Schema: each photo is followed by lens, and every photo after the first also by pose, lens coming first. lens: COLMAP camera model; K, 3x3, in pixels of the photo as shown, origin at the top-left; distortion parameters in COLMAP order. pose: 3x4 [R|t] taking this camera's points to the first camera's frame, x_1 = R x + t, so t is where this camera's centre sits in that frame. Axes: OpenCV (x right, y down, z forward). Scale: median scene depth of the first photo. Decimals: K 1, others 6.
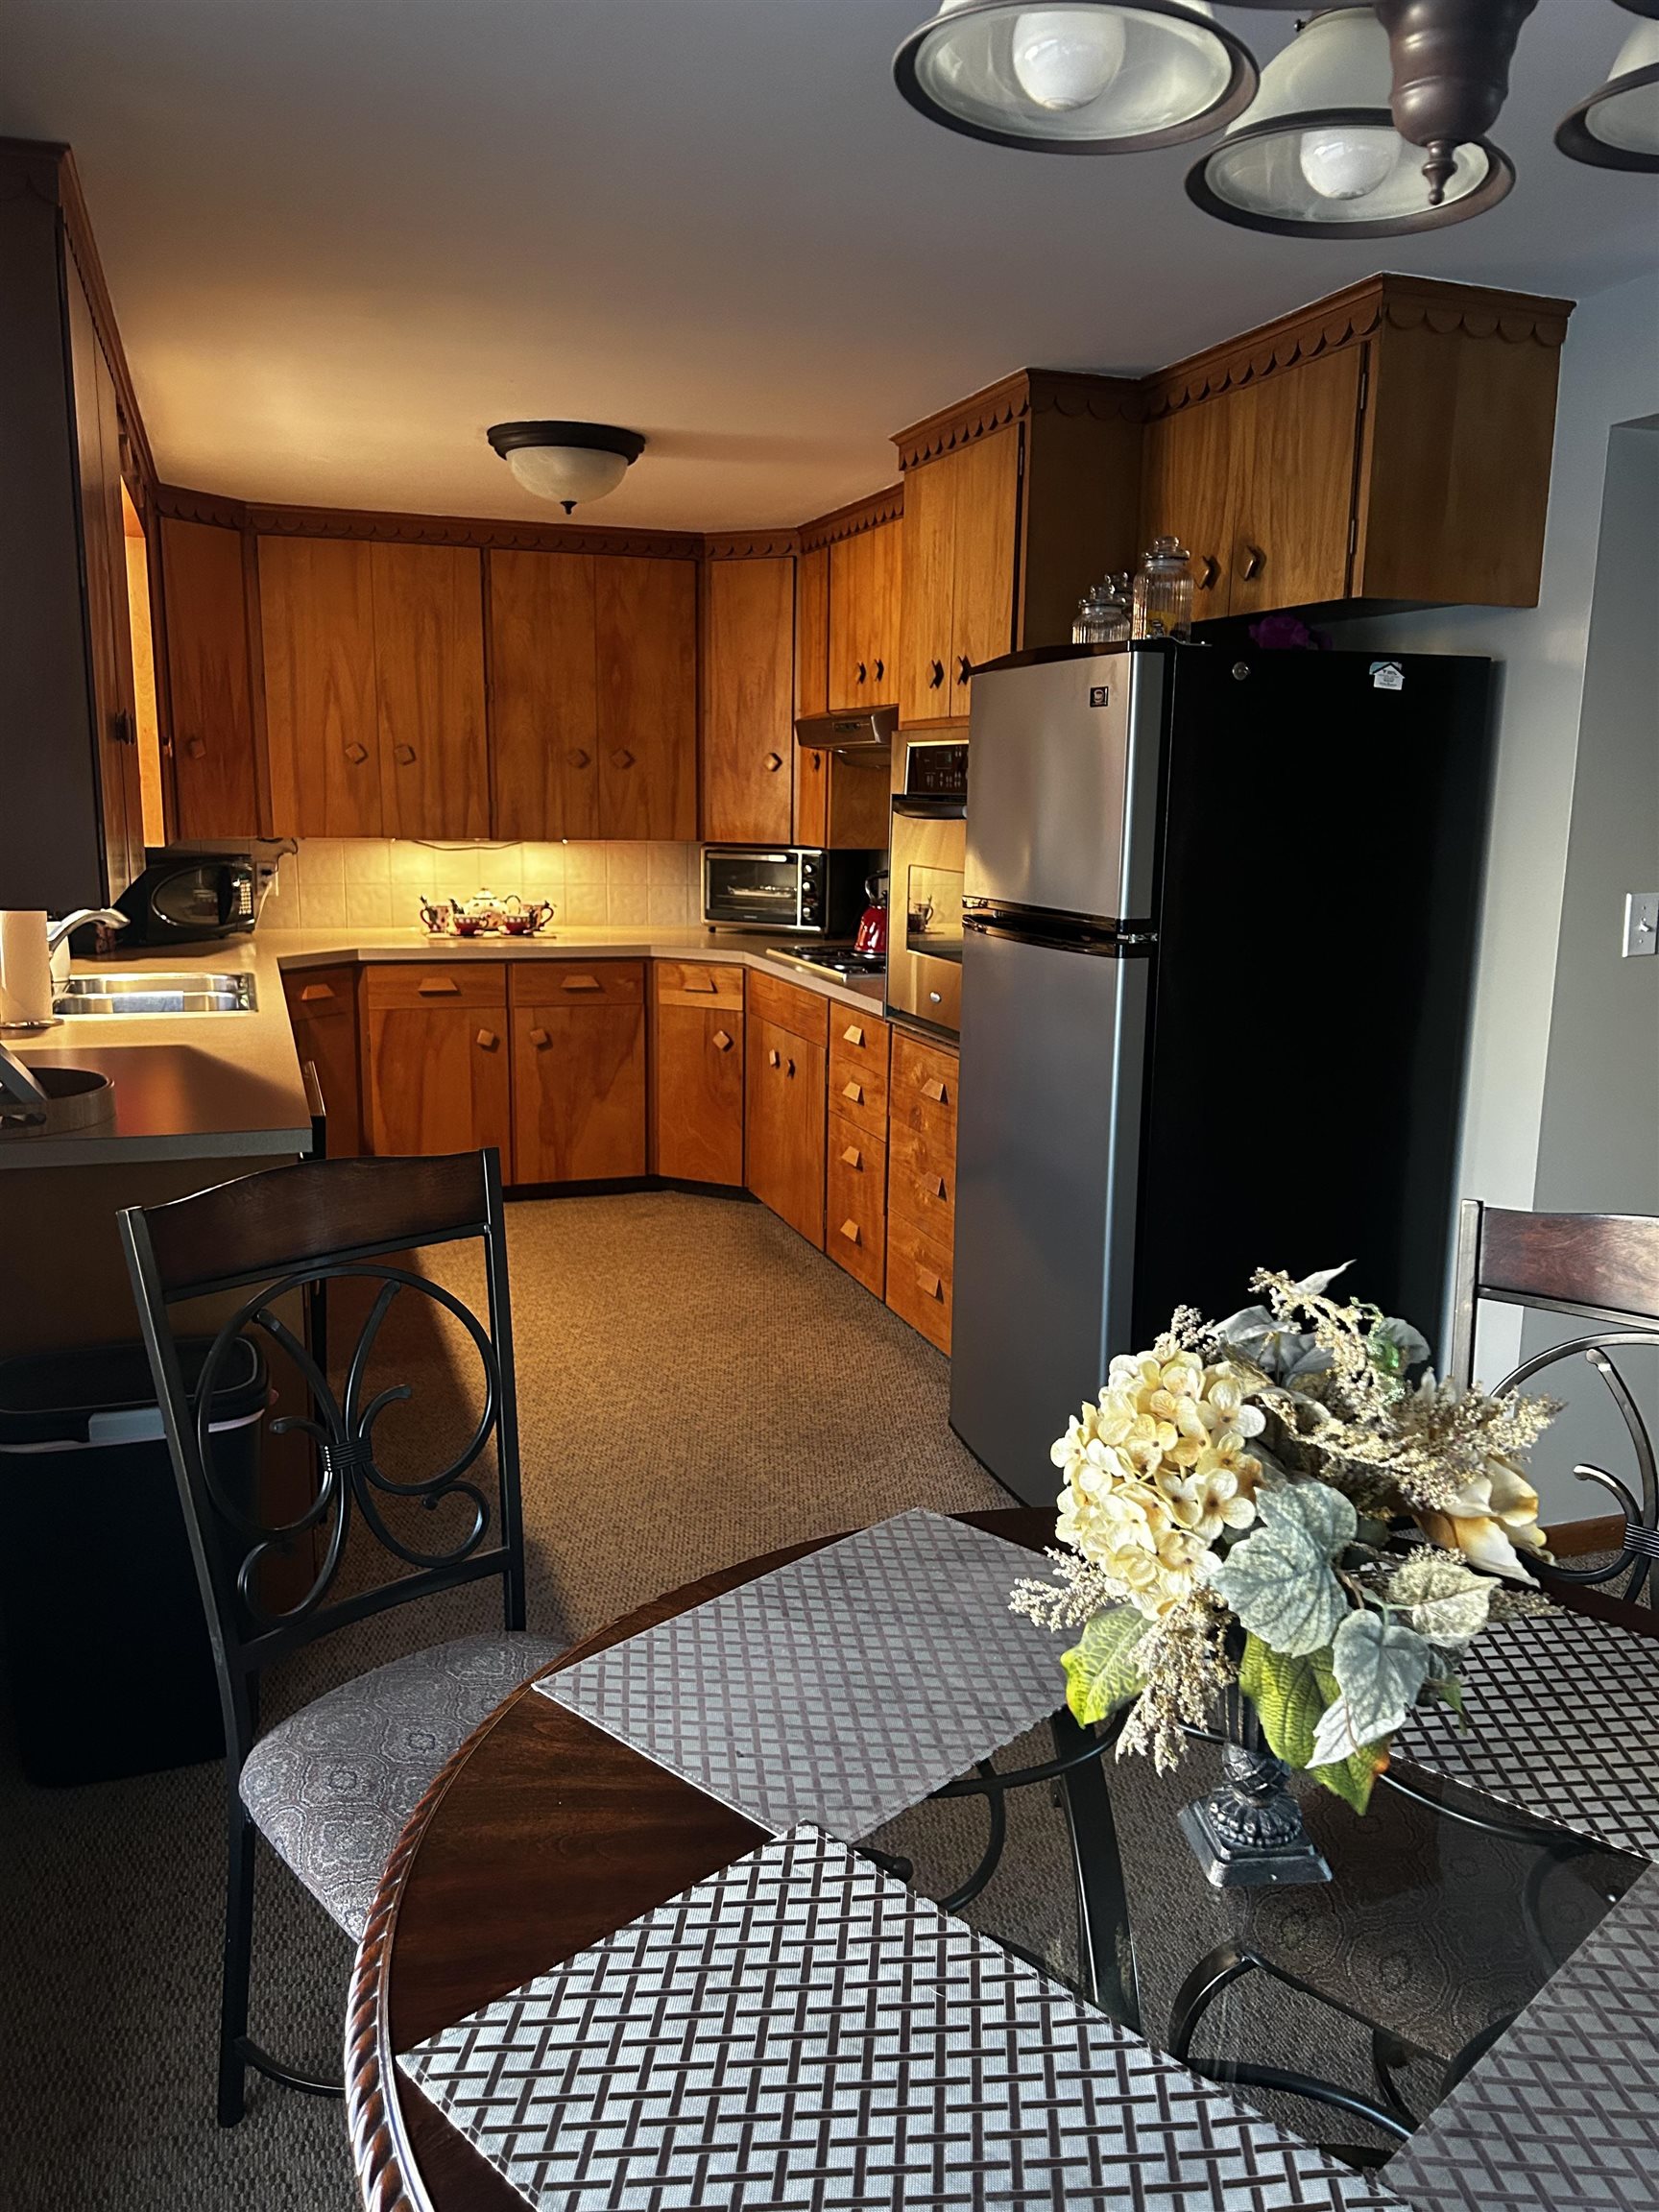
lens RADIAL K [[1668.4, 0, 827.2], [0, 1668.4, 1108.6], [0, 0, 1]] dist [0.052100, -0.069057]
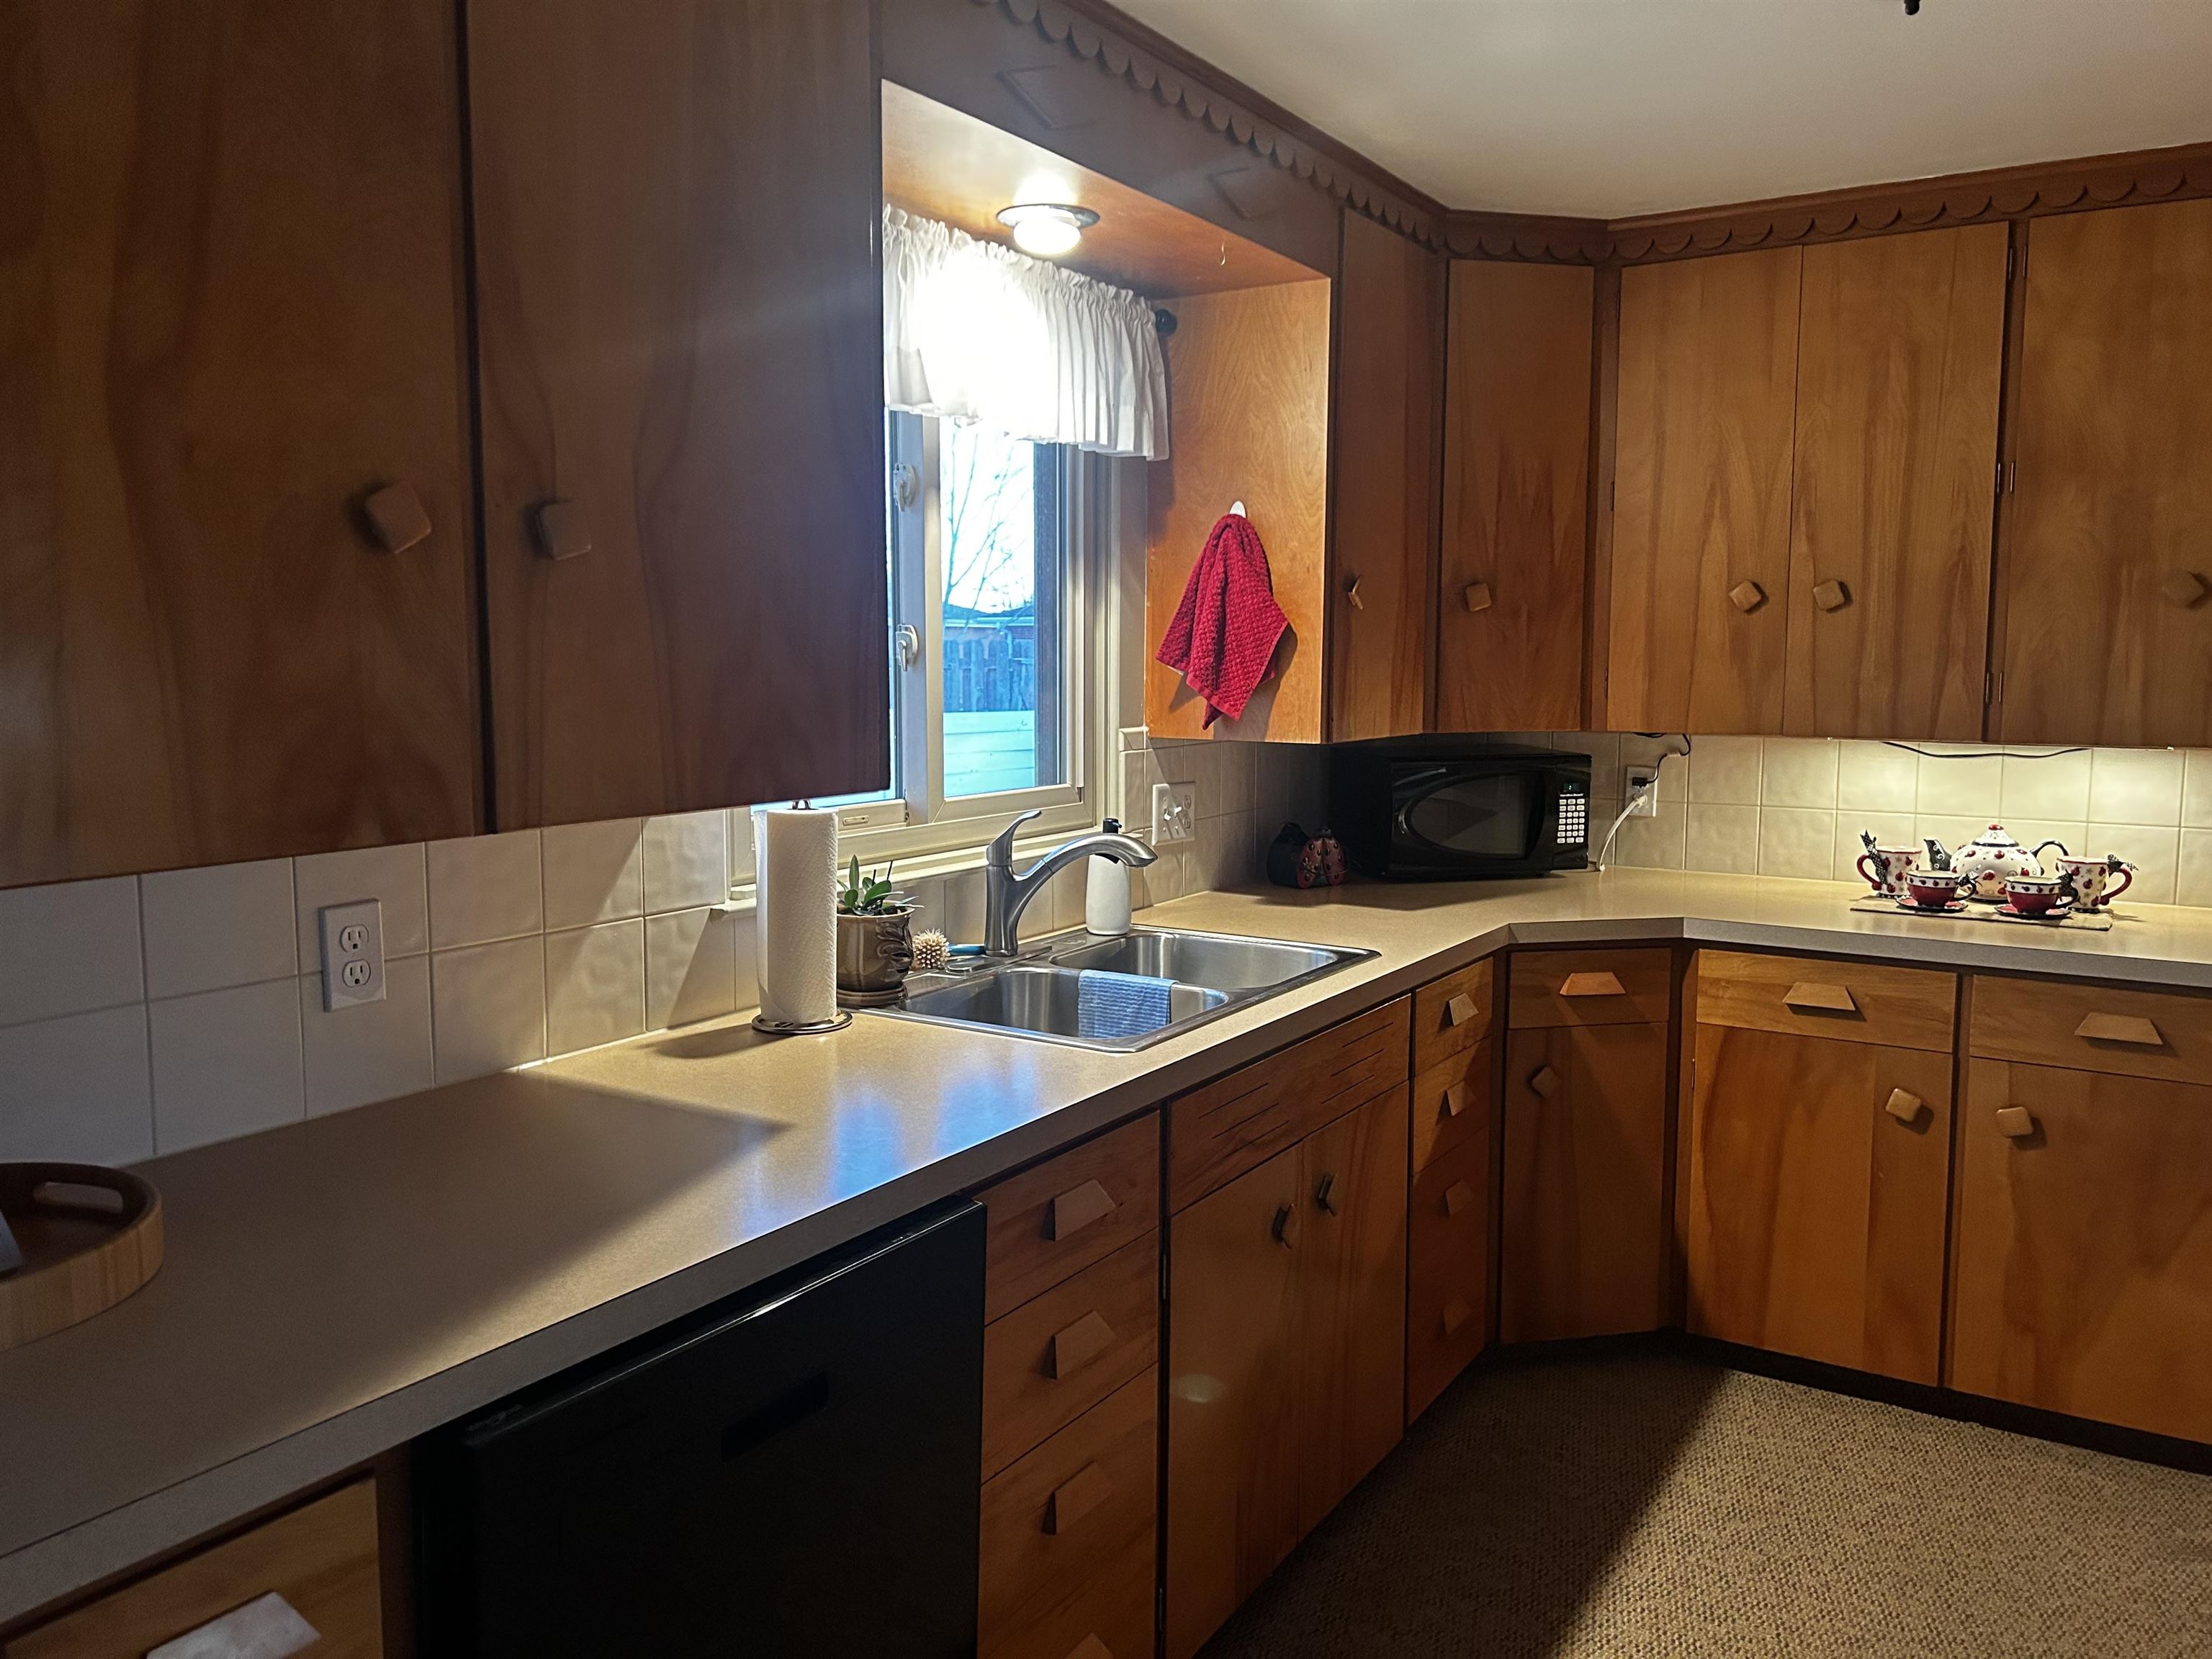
lens RADIAL K [[1668.4, 0, 1113.3], [0, 1668.4, 812.4], [0, 0, 1]] dist [0.052100, -0.069057]
pose [[0.638634, 0.061162, -0.767076, 0.042535], [-0.141860, 0.989109, -0.039240, -0.077762], [0.756322, 0.133878, 0.640355, 0.445939]]
